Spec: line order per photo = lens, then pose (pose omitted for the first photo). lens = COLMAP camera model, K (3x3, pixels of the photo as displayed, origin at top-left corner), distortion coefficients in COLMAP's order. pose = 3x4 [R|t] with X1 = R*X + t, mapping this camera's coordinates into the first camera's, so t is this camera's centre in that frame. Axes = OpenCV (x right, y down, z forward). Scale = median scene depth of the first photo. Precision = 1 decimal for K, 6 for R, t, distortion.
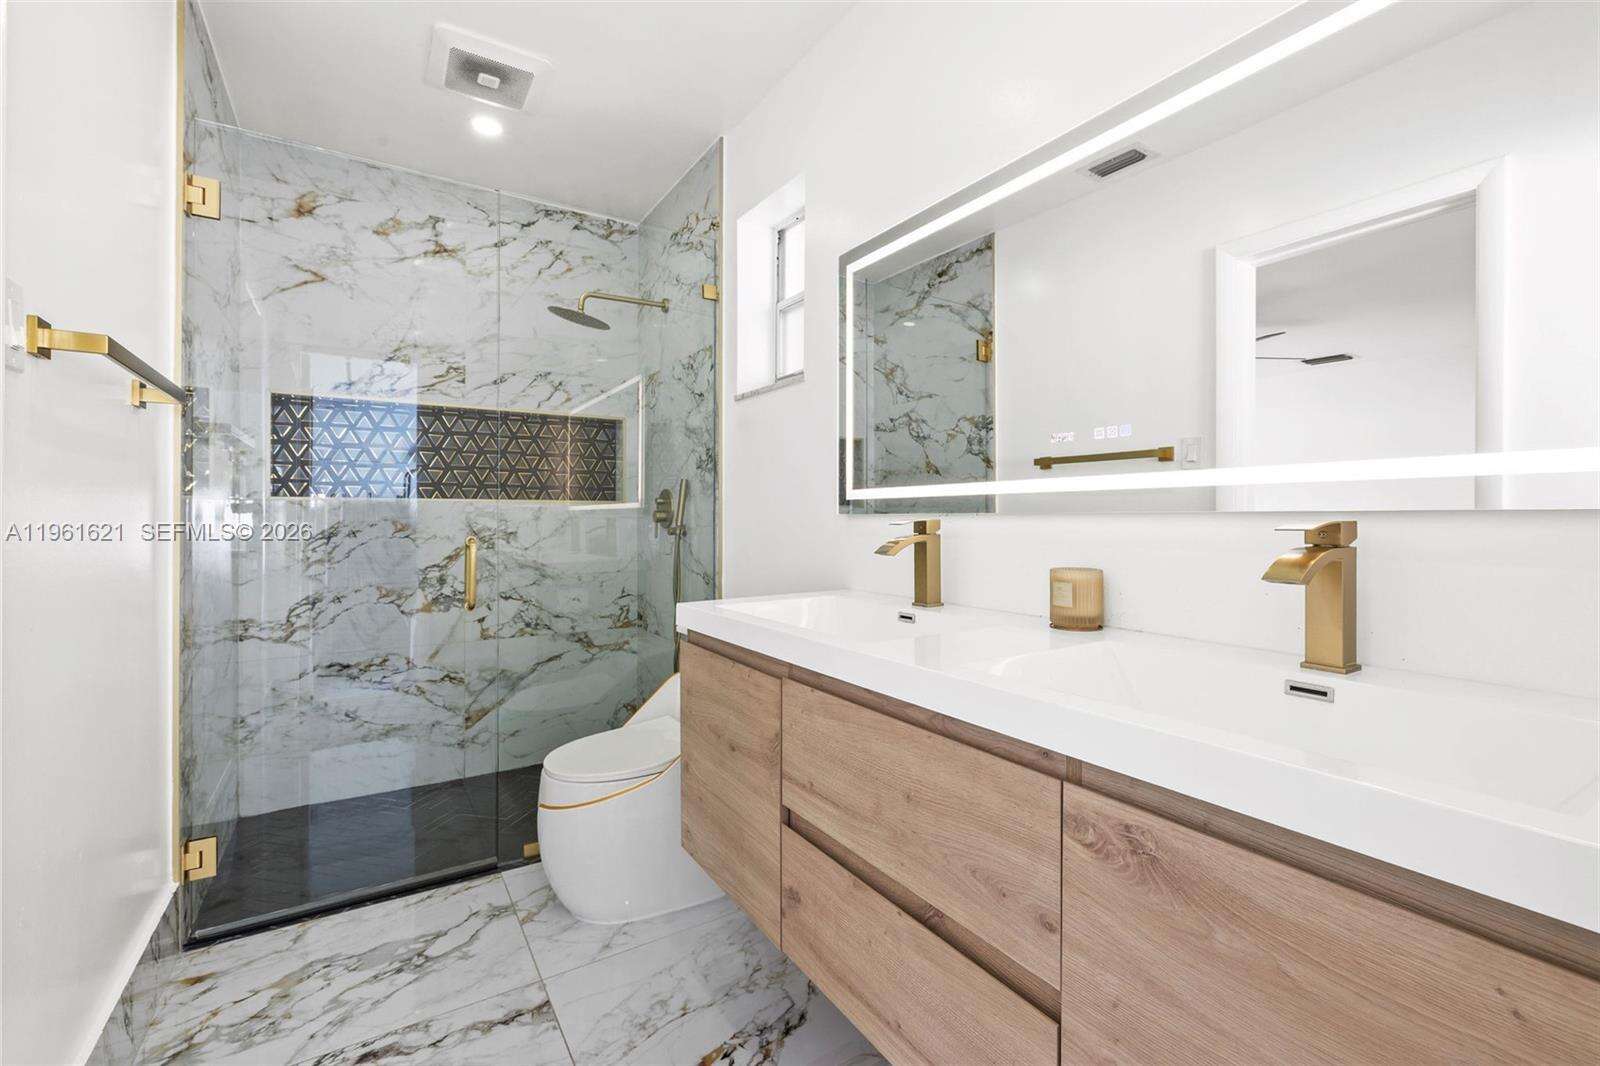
lens RADIAL K [[691.6, 0, 814.8], [0, 691.6, 520.0], [0, 0, 1]] dist [-0.002561, 0.000136]
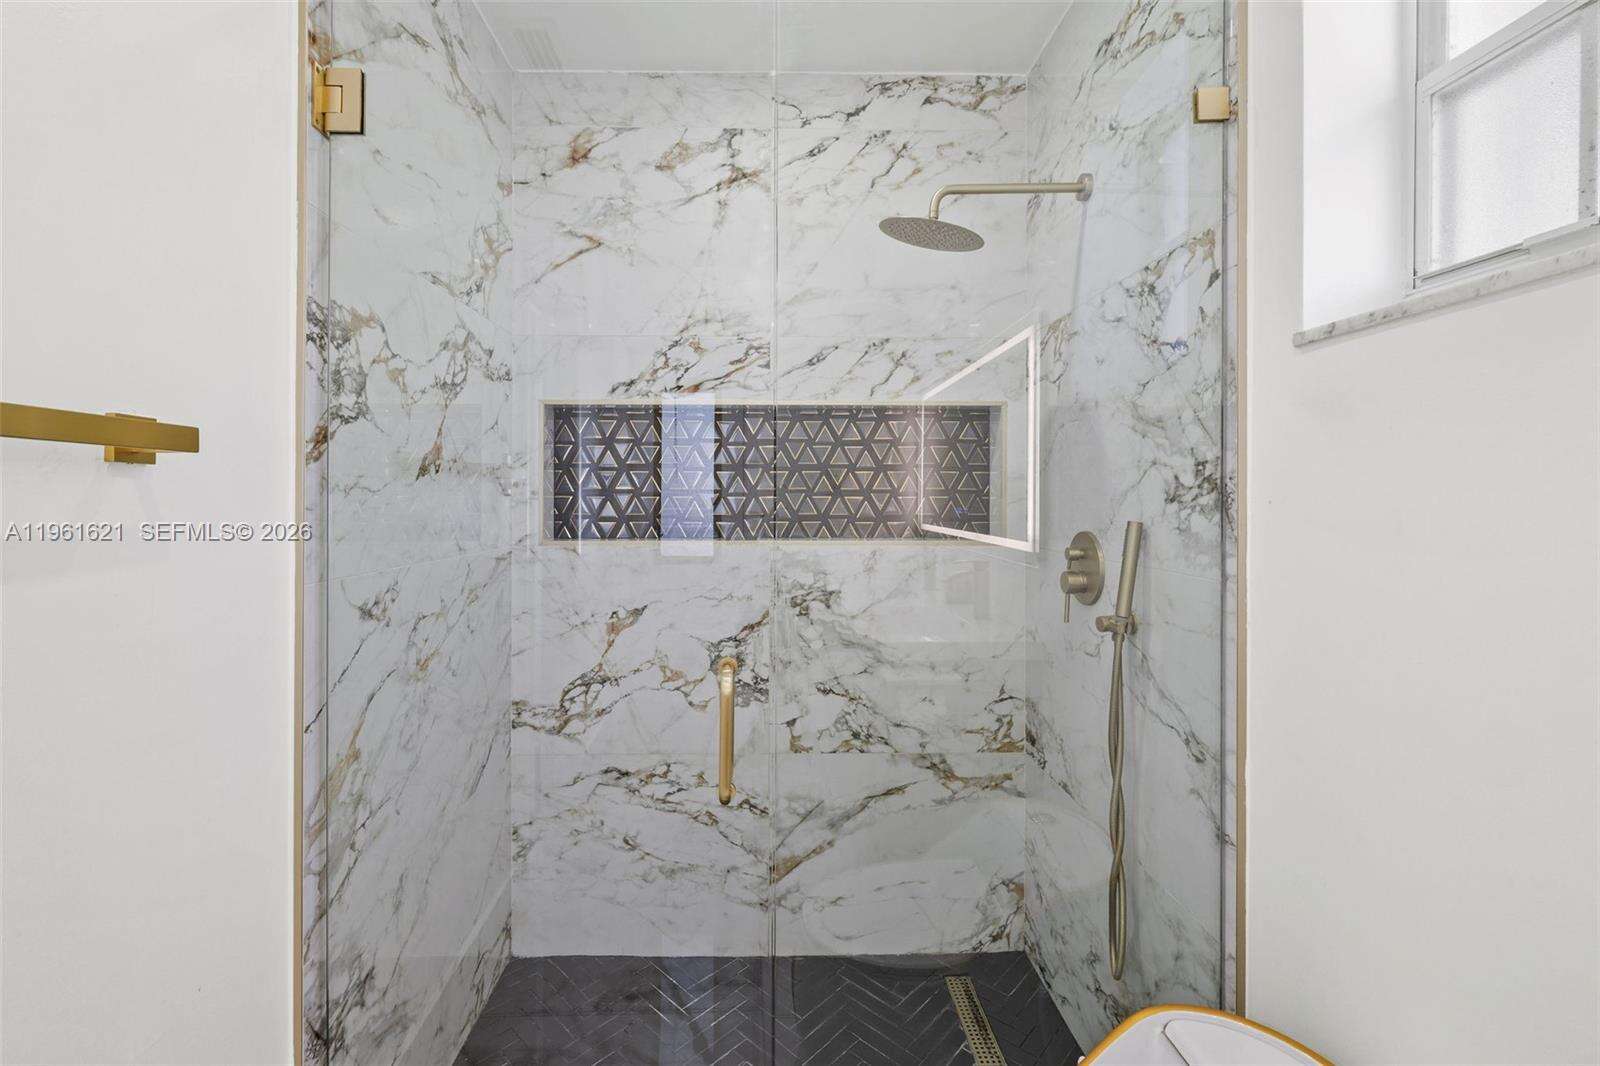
lens RADIAL K [[691.6, 0, 814.8], [0, 691.6, 520.0], [0, 0, 1]] dist [-0.002561, 0.000136]
pose [[0.873967, 0.010961, -0.485861, -0.138991], [0.006388, 0.999400, 0.034037, -0.073095], [0.485943, -0.032851, 0.873373, 0.430626]]
